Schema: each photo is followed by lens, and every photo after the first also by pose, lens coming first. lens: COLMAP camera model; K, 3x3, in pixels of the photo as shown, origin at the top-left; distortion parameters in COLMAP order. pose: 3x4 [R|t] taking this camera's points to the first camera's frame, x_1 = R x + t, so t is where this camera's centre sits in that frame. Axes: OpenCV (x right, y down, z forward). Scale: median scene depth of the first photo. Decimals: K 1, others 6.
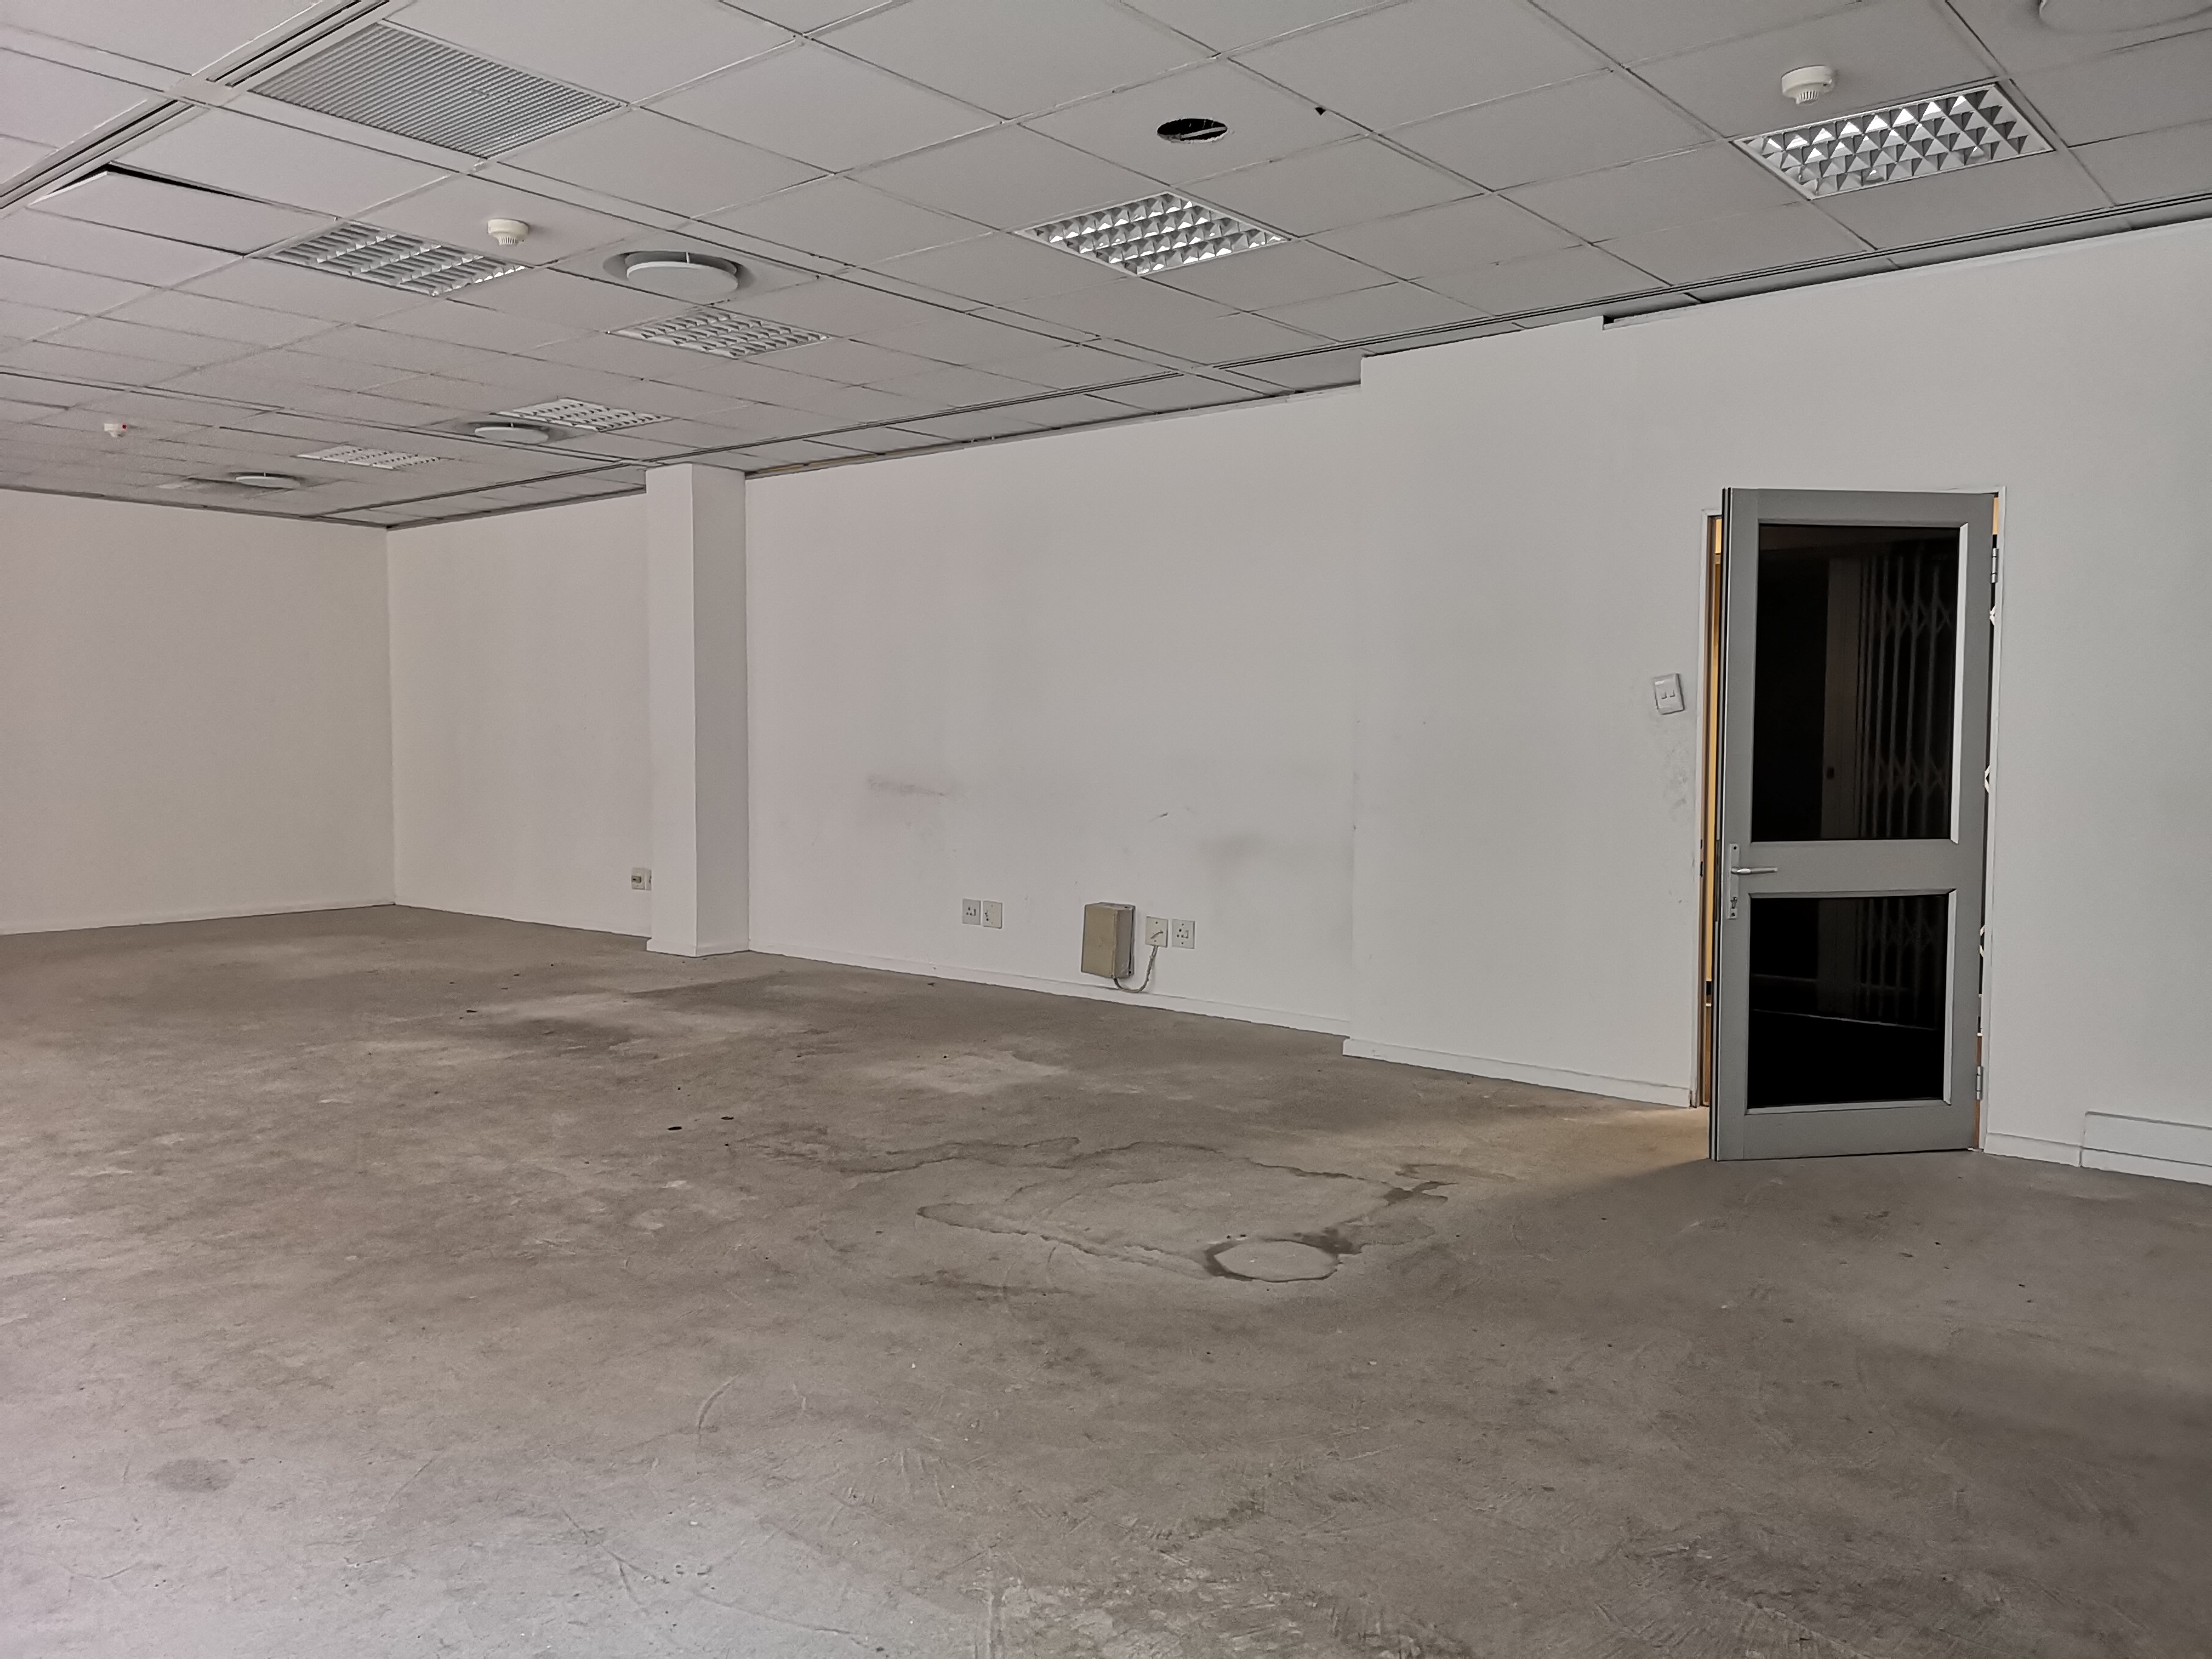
lens RADIAL K [[1691.9, 0, 1103.7], [0, 1691.9, 835.3], [0, 0, 1]] dist [0.067681, -0.067671]
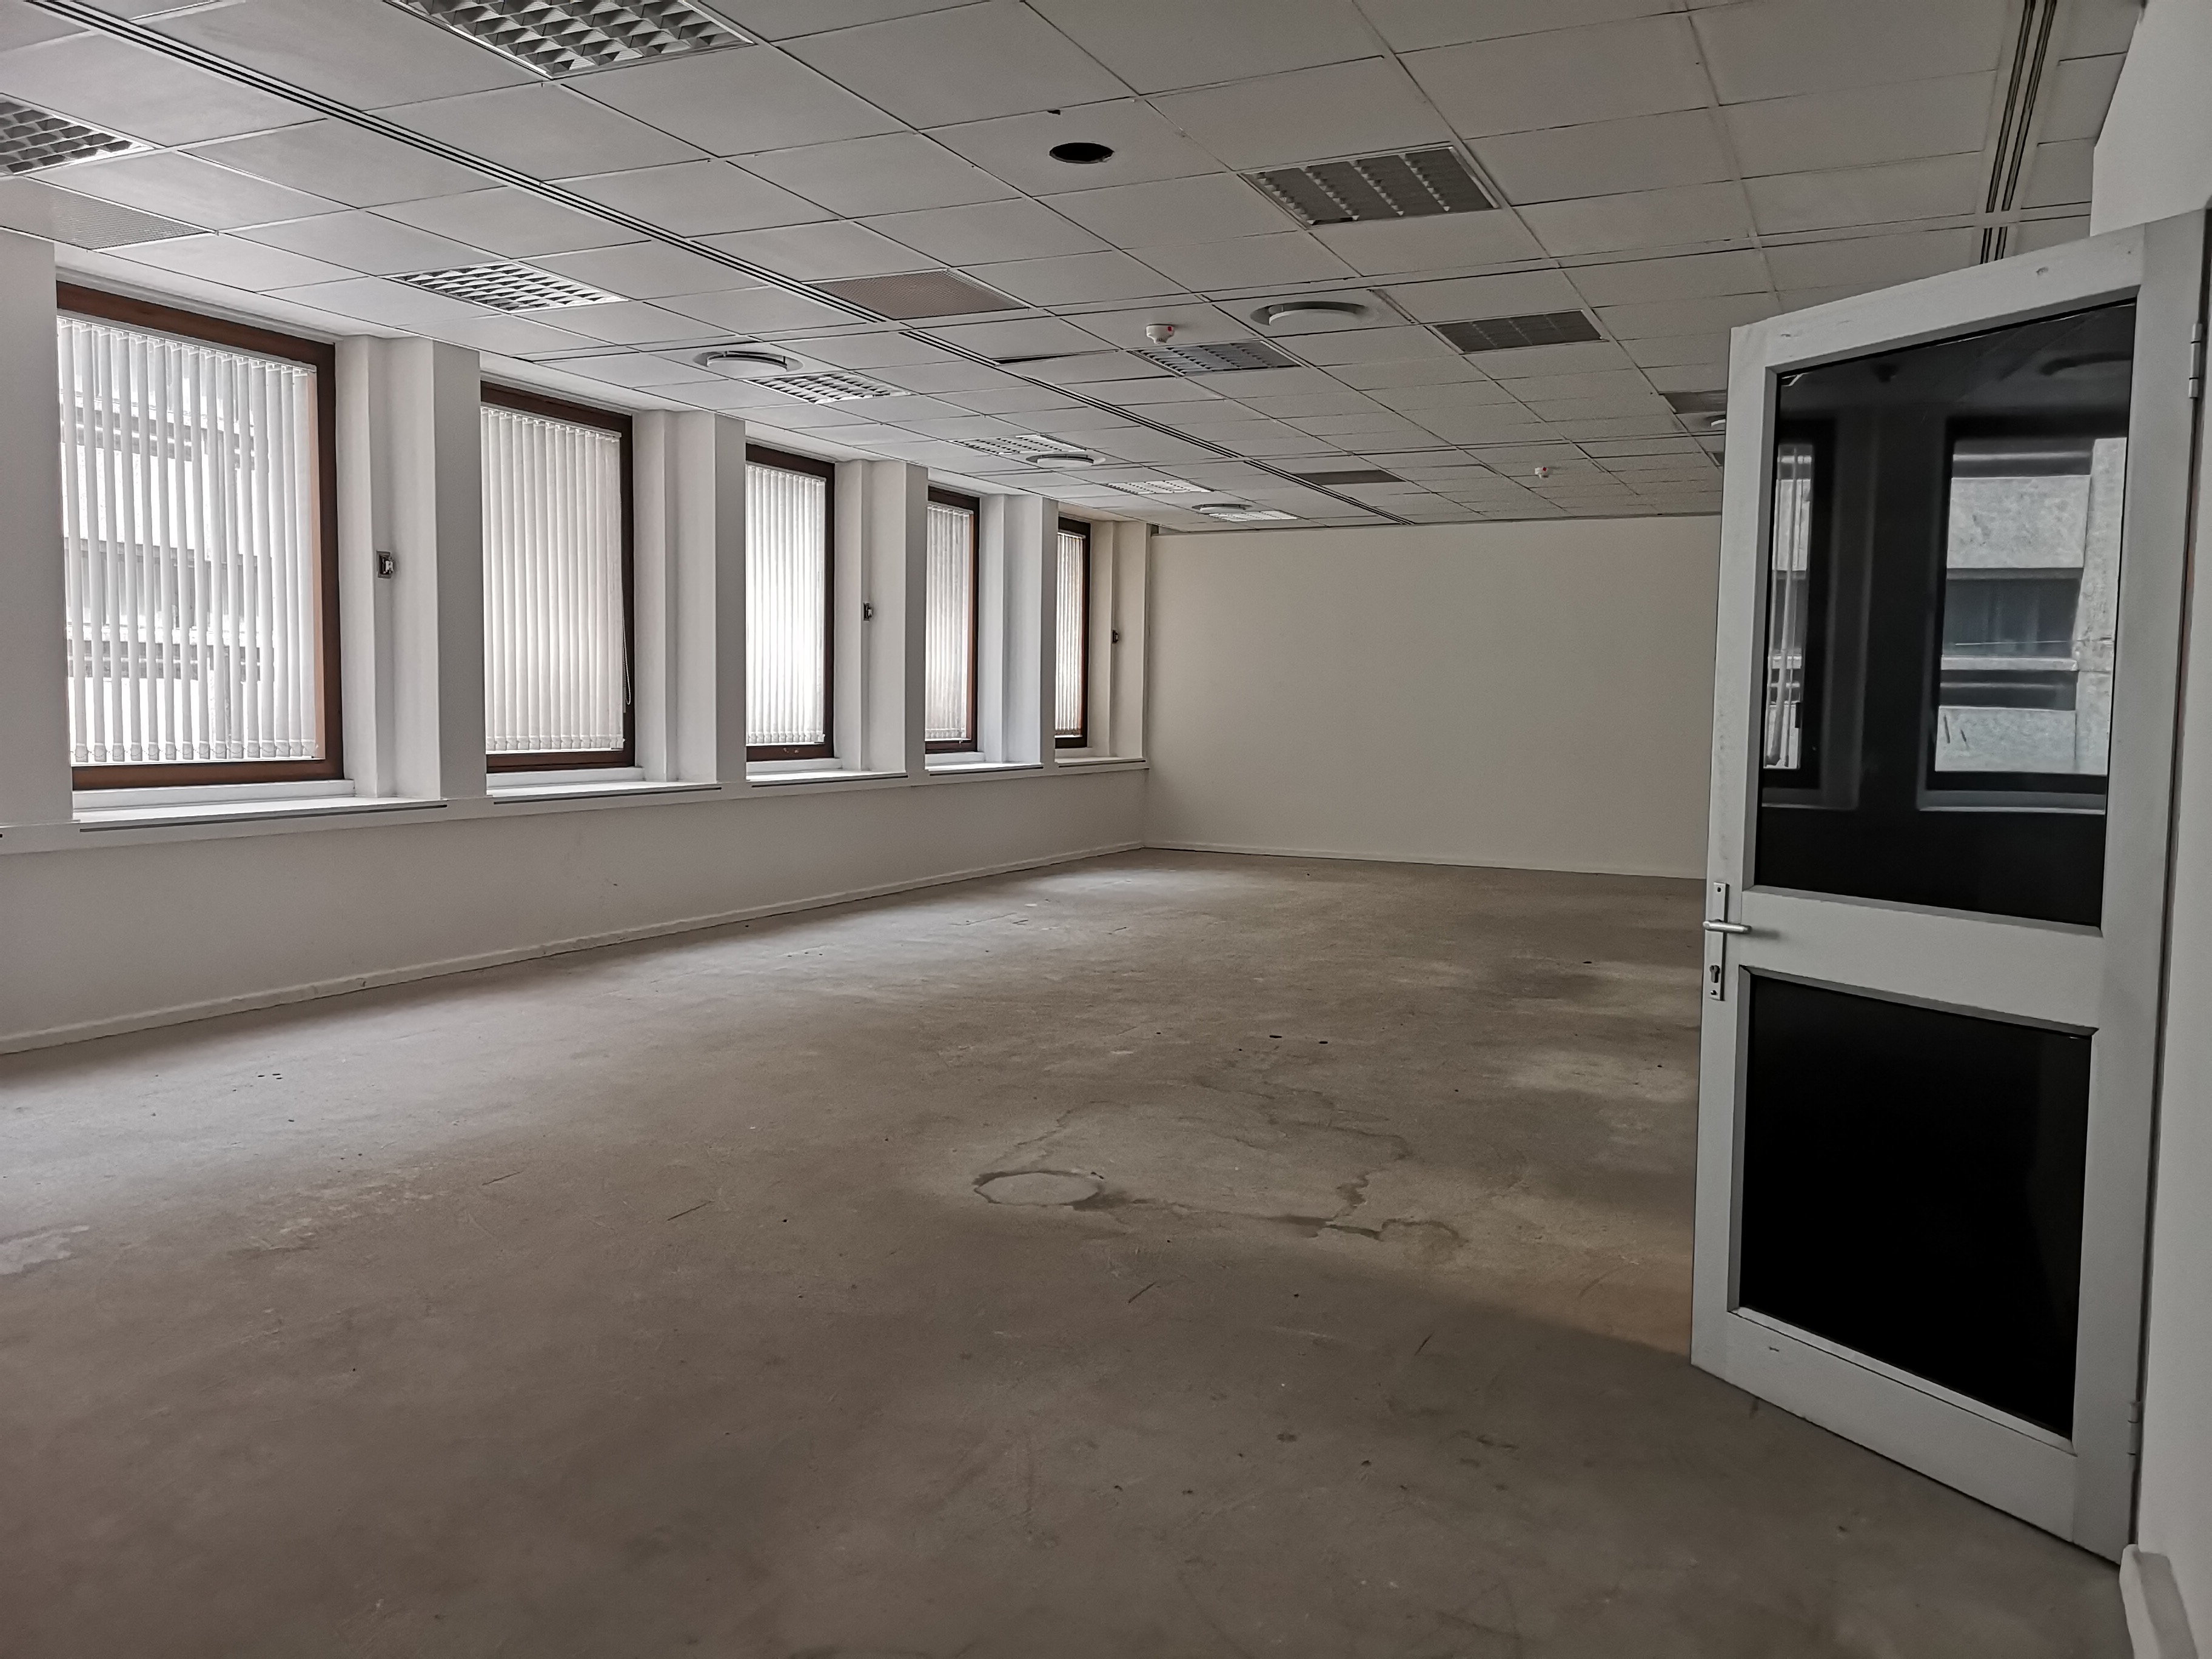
lens RADIAL K [[1691.9, 0, 1095.8], [0, 1691.9, 828.4], [0, 0, 1]] dist [0.067681, -0.067671]
pose [[0.256320, 0.072674, -0.963856, 1.067852], [-0.072764, 0.995791, 0.055731, -0.039122], [0.963849, 0.055849, 0.260530, 0.696946]]
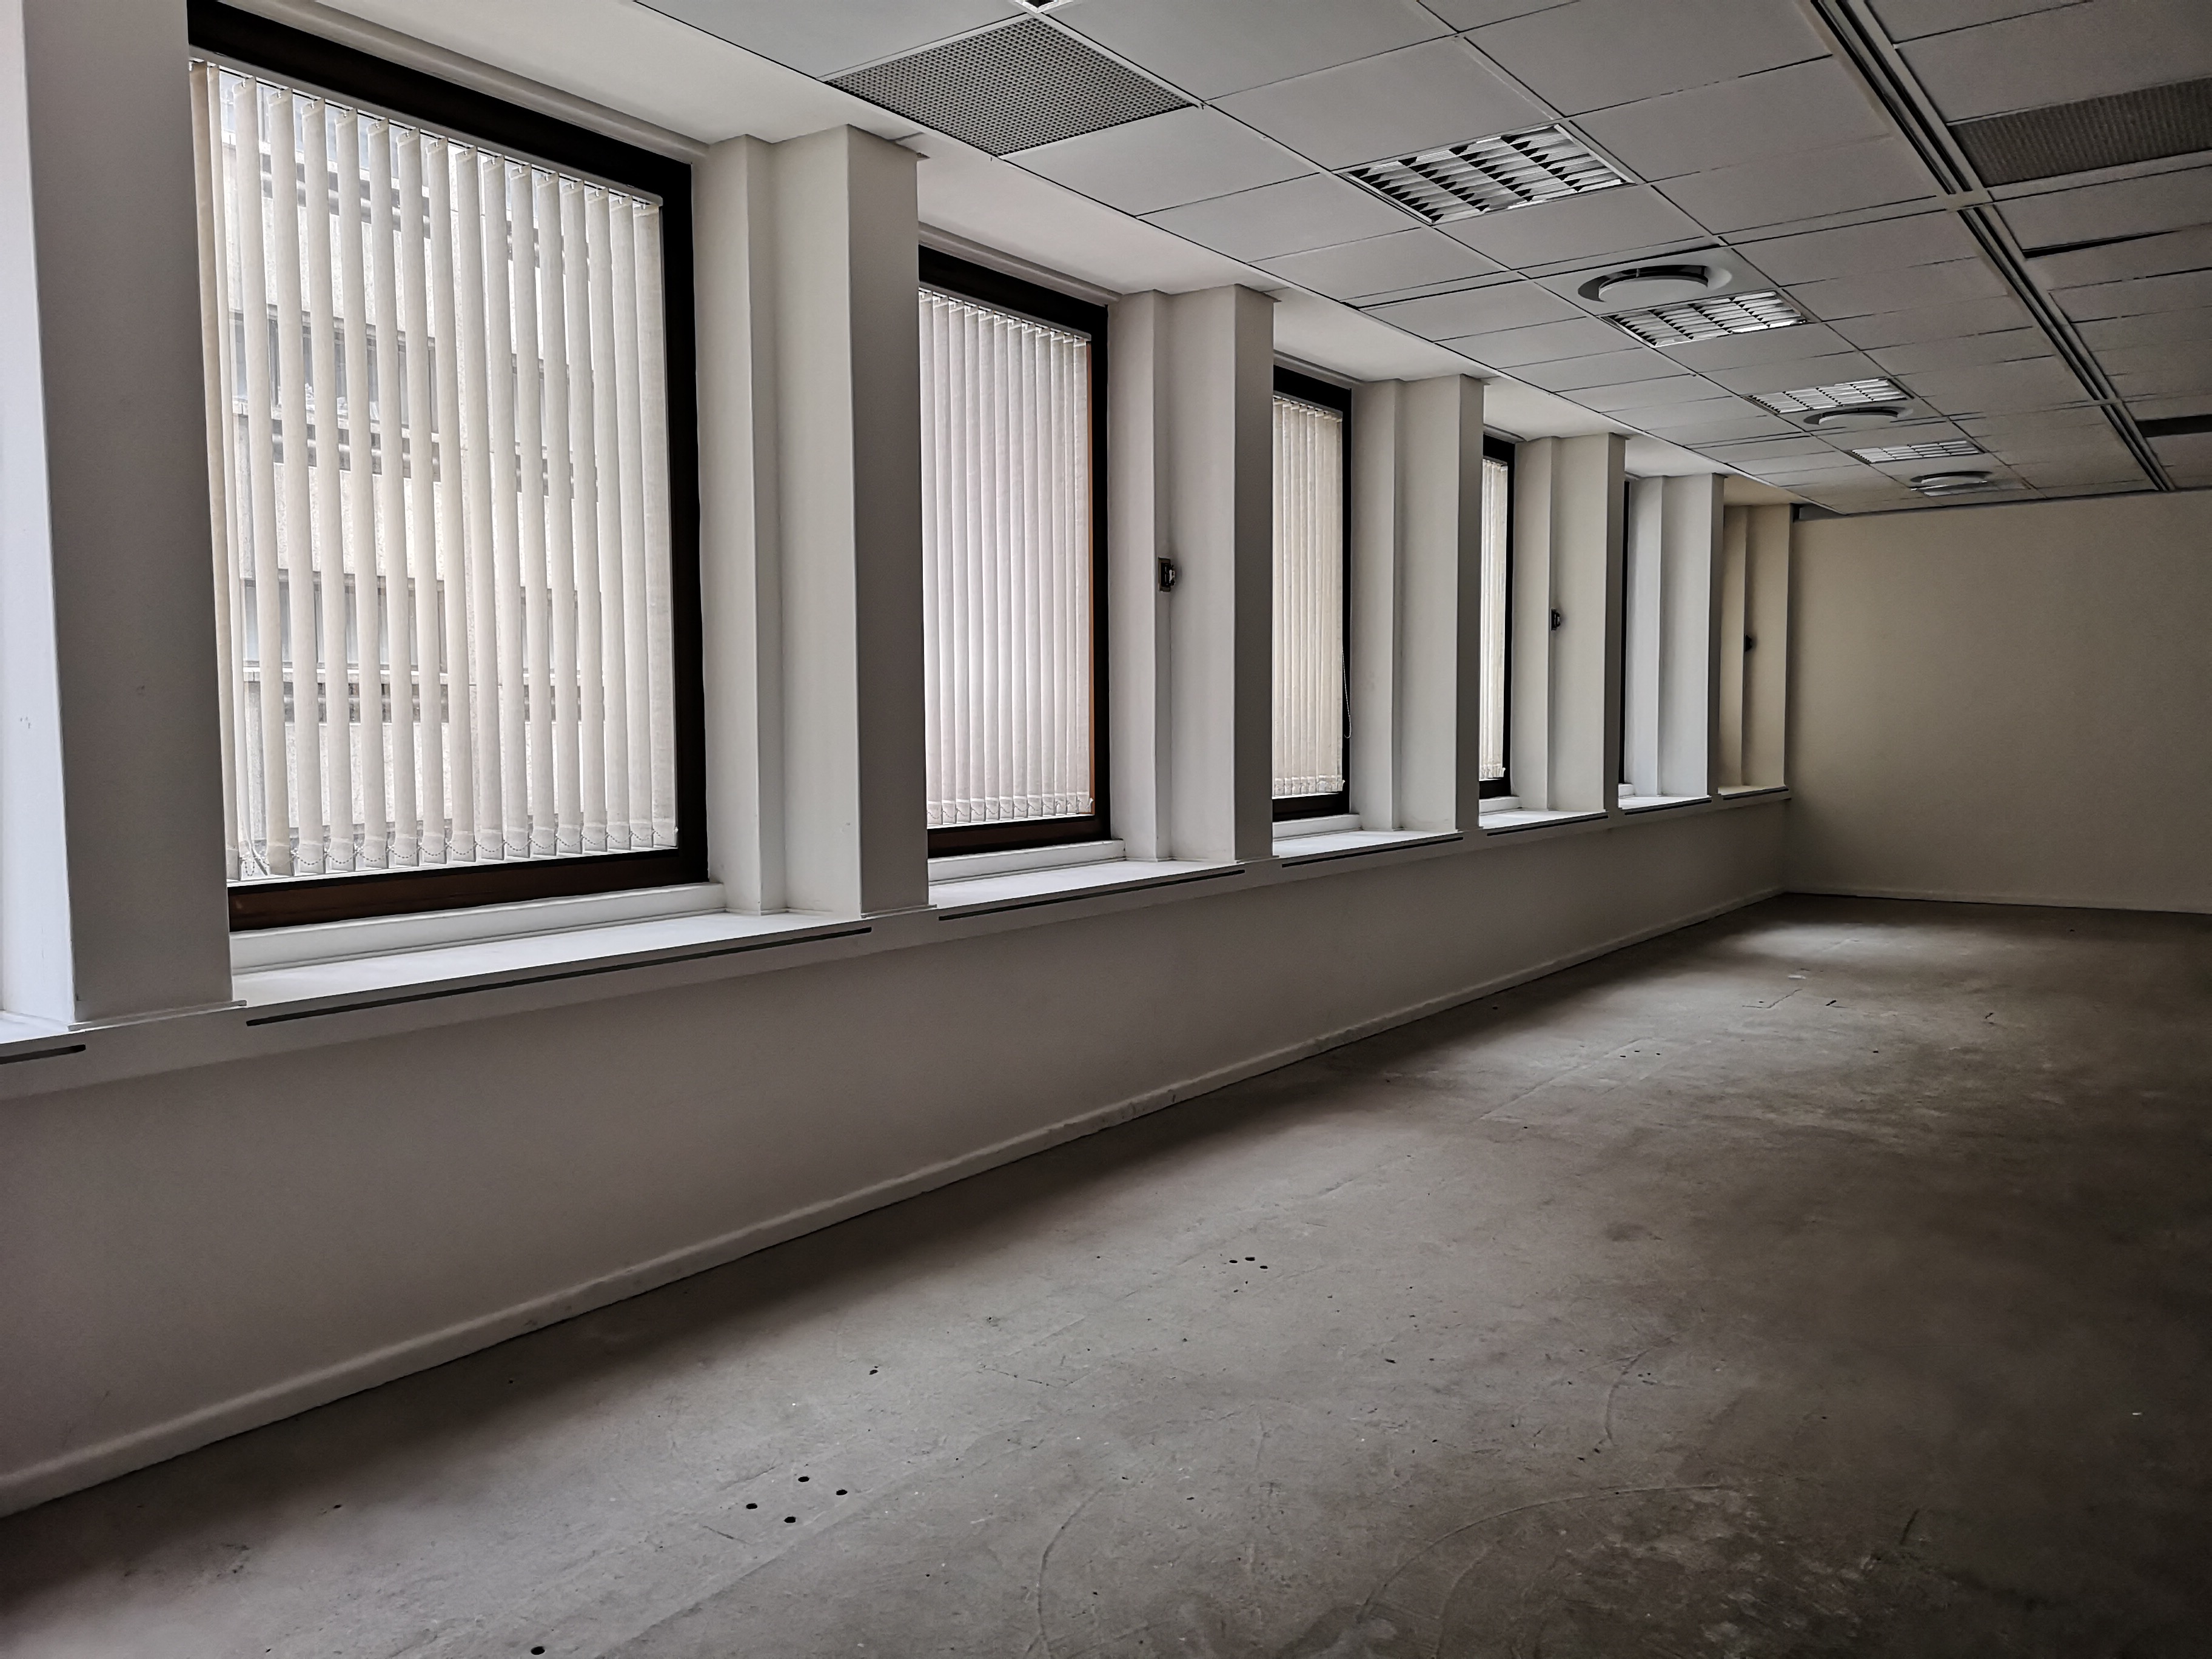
lens RADIAL K [[1691.9, 0, 1096.0], [0, 1691.9, 828.1], [0, 0, 1]] dist [0.067681, -0.067671]
pose [[0.085940, 0.057231, -0.994655, 0.586486], [-0.052148, 0.997239, 0.052874, -0.019168], [0.994935, 0.047325, 0.088687, 0.268254]]
